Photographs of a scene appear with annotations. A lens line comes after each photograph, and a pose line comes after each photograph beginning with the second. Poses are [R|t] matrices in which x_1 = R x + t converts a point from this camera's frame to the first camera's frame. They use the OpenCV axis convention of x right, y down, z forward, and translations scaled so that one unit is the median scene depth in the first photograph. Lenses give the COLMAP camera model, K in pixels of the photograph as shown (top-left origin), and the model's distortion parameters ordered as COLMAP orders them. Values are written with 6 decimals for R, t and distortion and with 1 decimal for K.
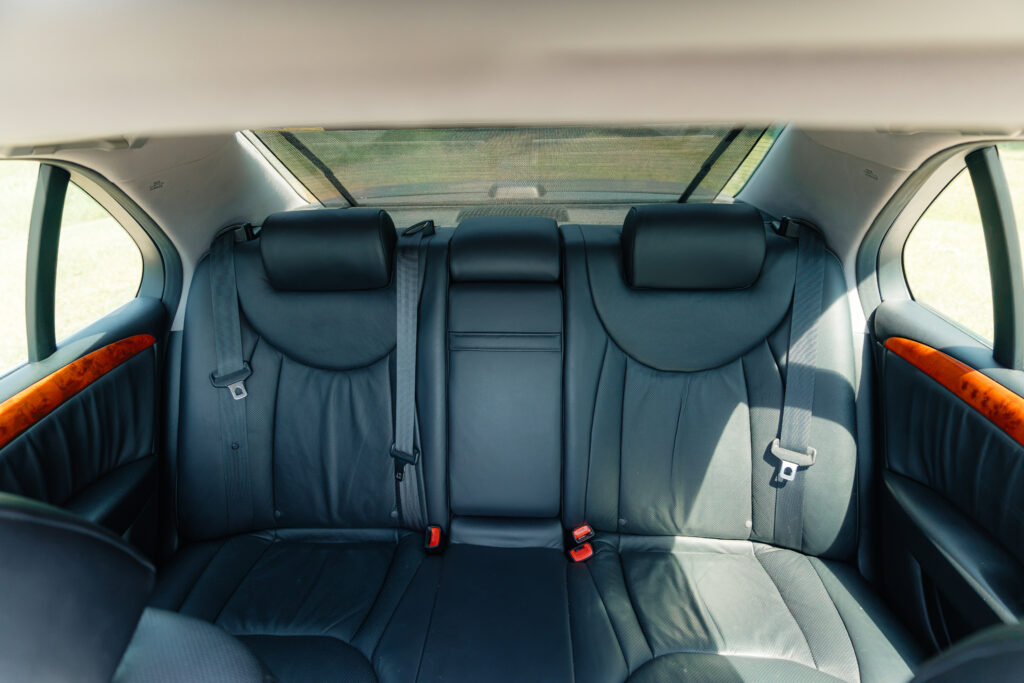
lens RADIAL K [[508.2, 0, 512.0], [0, 508.2, 341.5], [0, 0, 1]] dist [0.010377, -0.000448]
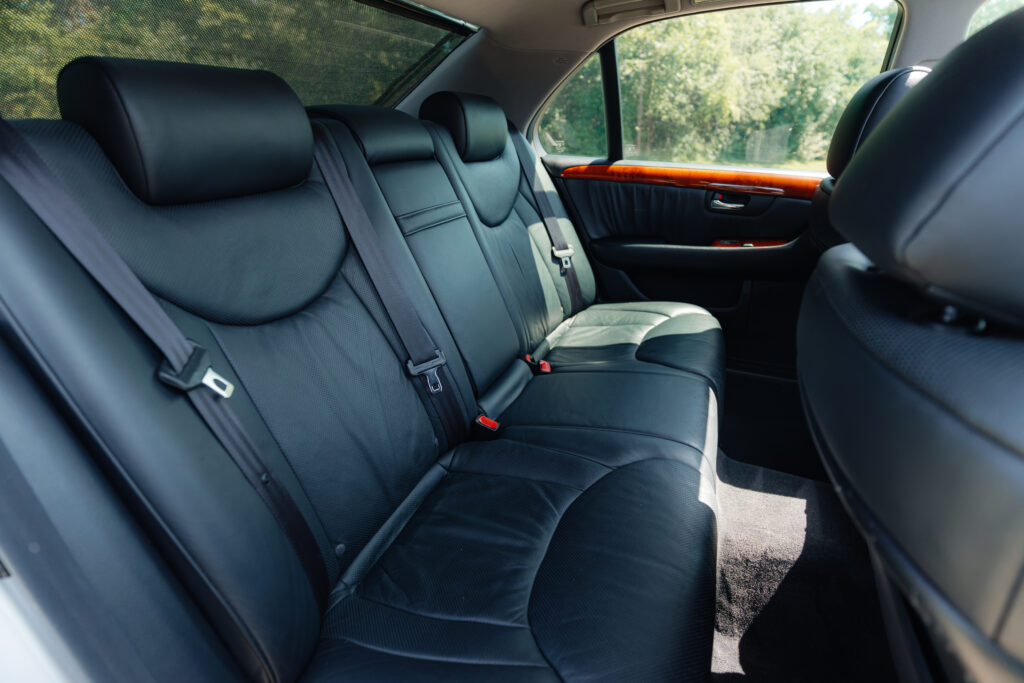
lens RADIAL K [[508.2, 0, 512.0], [0, 508.2, 341.5], [0, 0, 1]] dist [0.010377, -0.000448]
pose [[0.328316, -0.364085, 0.871580, -0.929429], [0.384226, 0.894416, 0.228890, 0.050474], [-0.862890, 0.259735, 0.433542, 0.527688]]
